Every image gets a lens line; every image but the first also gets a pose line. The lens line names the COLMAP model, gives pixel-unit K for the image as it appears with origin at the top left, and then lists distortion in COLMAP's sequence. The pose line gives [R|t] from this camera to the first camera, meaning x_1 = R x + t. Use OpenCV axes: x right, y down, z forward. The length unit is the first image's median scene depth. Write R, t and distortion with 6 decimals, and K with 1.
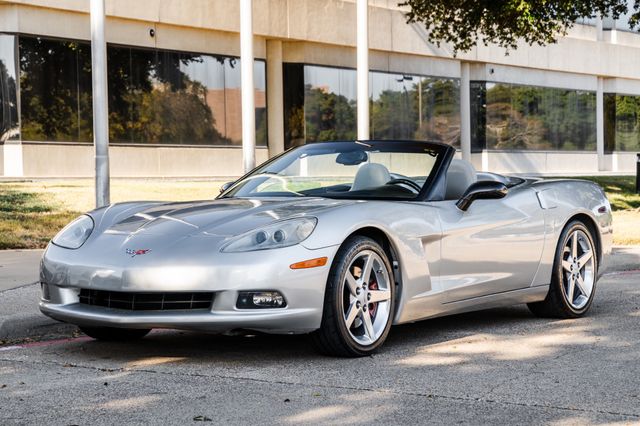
lens RADIAL K [[1553.7, 0, 314.7], [0, 1553.7, 222.1], [0, 0, 1]] dist [0.433836, 0.000000]
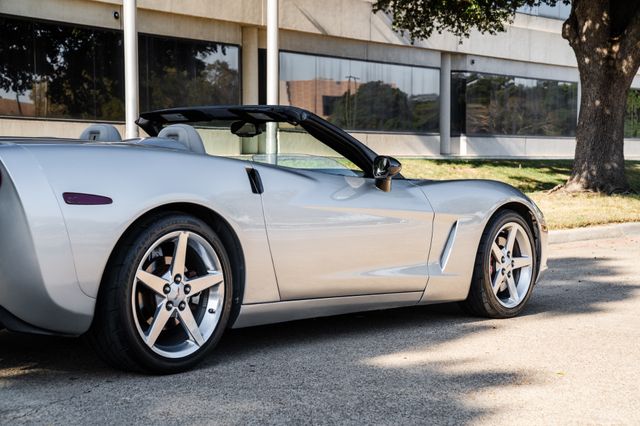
lens RADIAL K [[1300.5, 0, 343.9], [0, 1300.5, 200.8], [0, 0, 1]] dist [0.349212, 0.000000]
pose [[0.998460, 0.017880, -0.052509, 0.312054], [-0.017802, 0.999840, 0.001938, -0.011309], [0.052535, -0.001001, 0.998619, 0.467859]]
